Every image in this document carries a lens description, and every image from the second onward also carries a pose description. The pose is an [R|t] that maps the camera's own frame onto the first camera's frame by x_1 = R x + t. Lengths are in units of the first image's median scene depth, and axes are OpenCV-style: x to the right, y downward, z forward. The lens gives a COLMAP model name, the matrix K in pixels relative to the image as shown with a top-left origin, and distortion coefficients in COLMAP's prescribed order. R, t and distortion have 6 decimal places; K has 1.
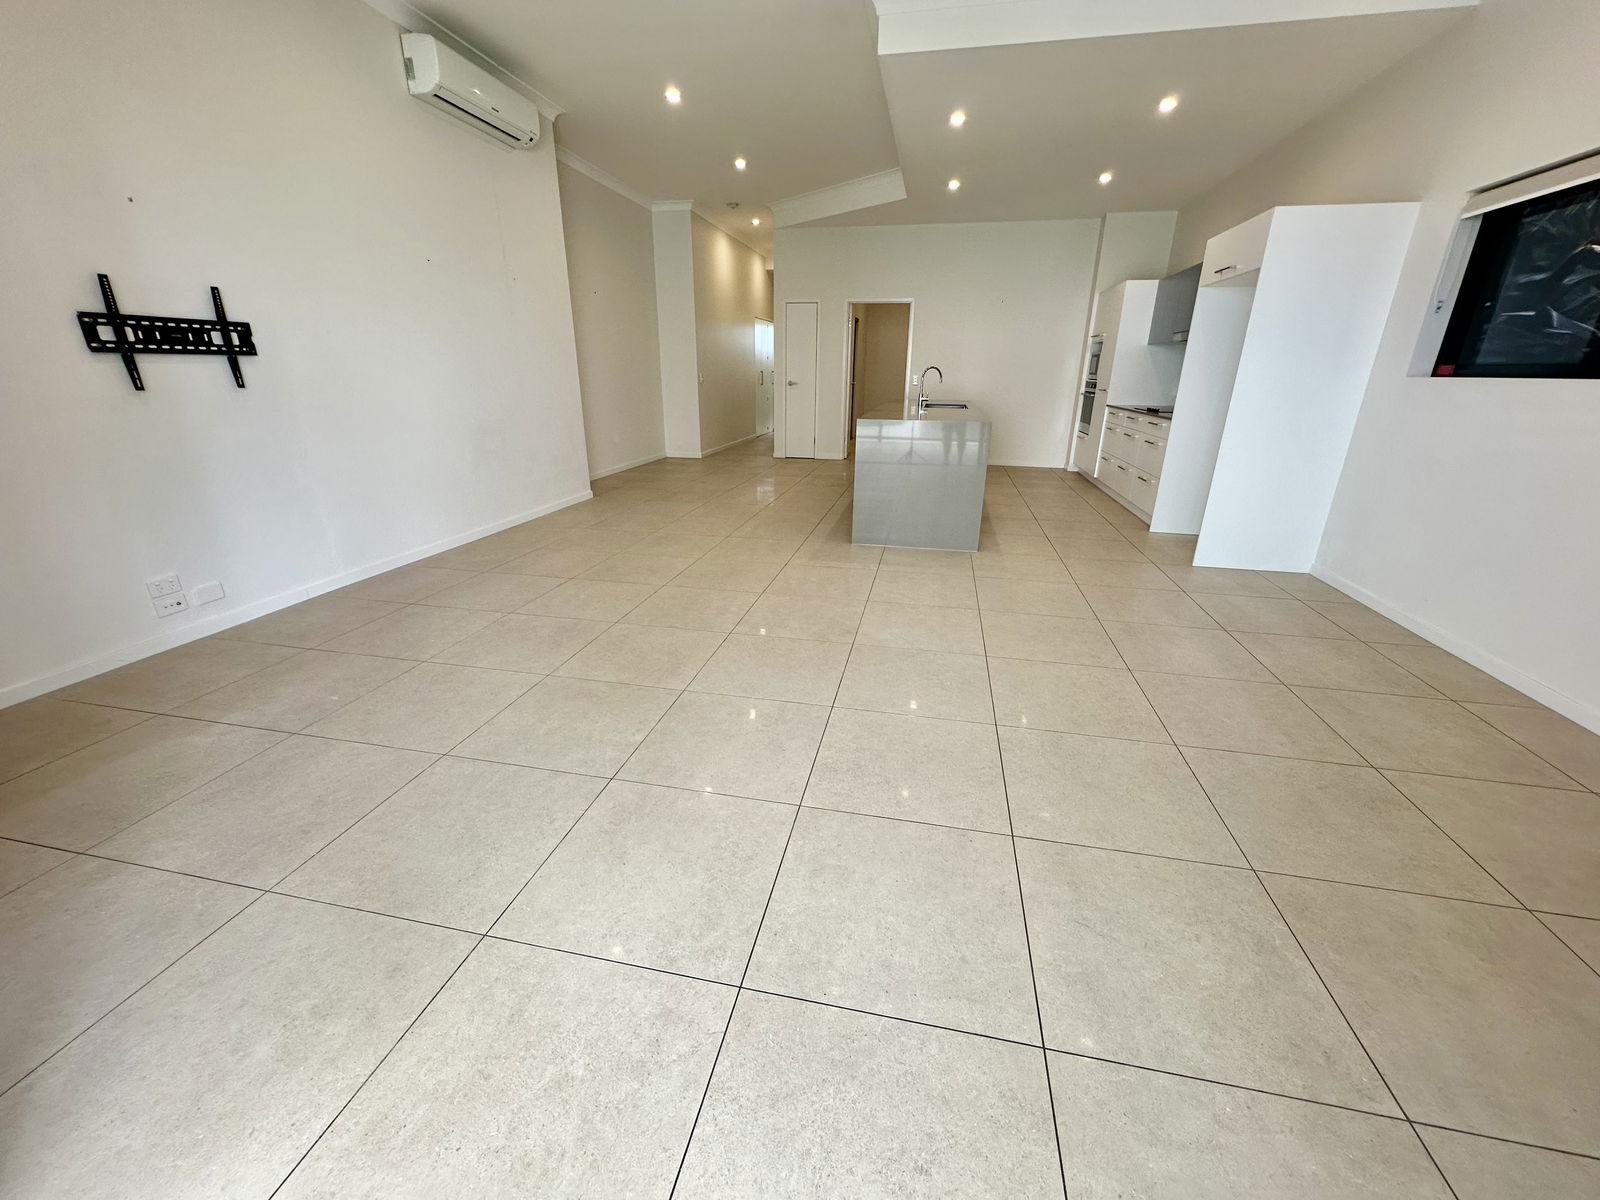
lens RADIAL K [[635.5, 0, 801.5], [0, 635.5, 599.6], [0, 0, 1]] dist [-0.002282, 0.000222]
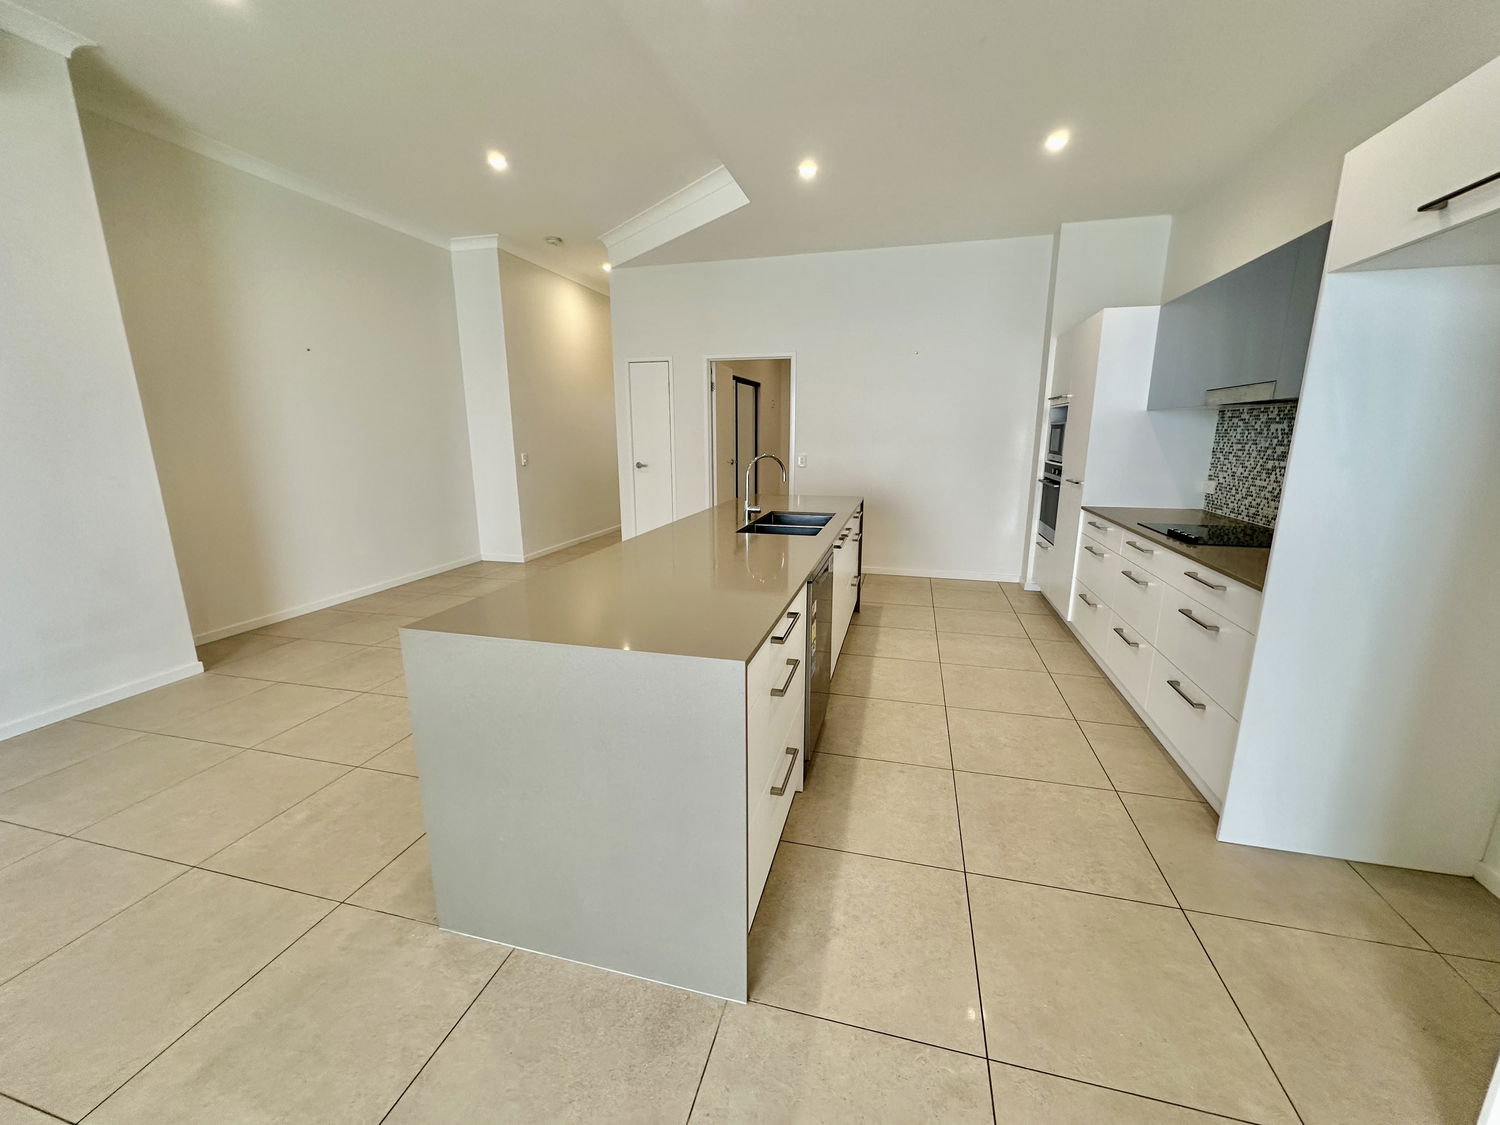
lens RADIAL K [[595.8, 0, 749.9], [0, 595.8, 562.4], [0, 0, 1]] dist [-0.002282, 0.000222]
pose [[0.998544, -0.001123, -0.053934, 0.175618], [-0.005889, 0.991539, -0.129679, -0.160375], [0.053623, 0.129807, 0.990088, 0.384912]]
